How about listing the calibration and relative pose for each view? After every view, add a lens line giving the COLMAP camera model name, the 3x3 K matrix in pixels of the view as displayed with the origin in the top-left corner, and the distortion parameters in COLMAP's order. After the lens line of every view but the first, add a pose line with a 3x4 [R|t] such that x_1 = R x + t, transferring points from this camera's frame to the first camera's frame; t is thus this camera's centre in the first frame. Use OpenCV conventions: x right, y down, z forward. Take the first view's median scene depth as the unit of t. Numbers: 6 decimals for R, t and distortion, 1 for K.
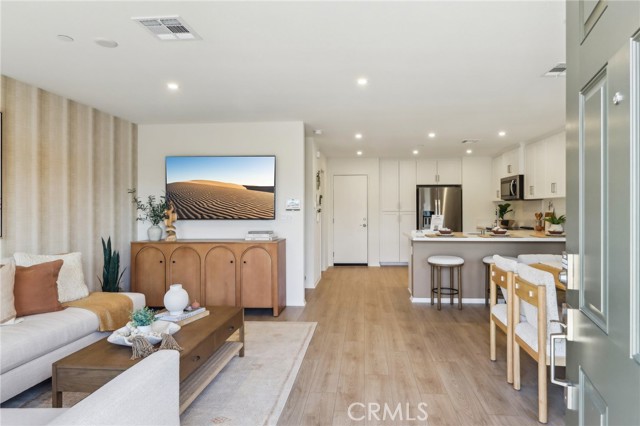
lens RADIAL K [[365.2, 0, 338.9], [0, 365.2, 211.5], [0, 0, 1]] dist [0.049259, -0.000110]
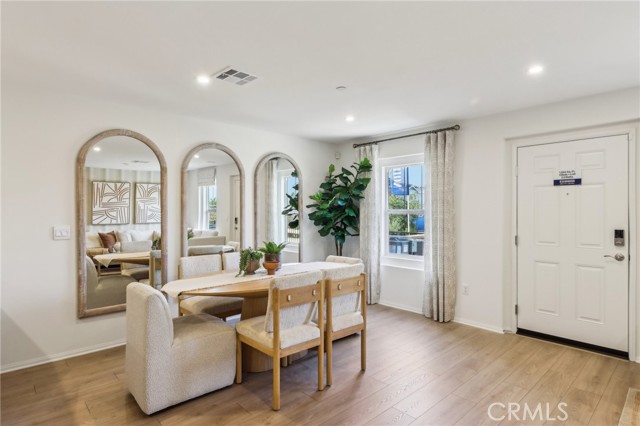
lens RADIAL K [[346.0, 0, 316.9], [0, 346.0, 211.0], [0, 0, 1]] dist [-0.001473, -0.001214]
pose [[-0.727064, 0.006761, 0.686536, -0.102605], [0.008230, 0.999965, -0.001132, -0.015959], [-0.686520, 0.004827, -0.727095, 0.926372]]
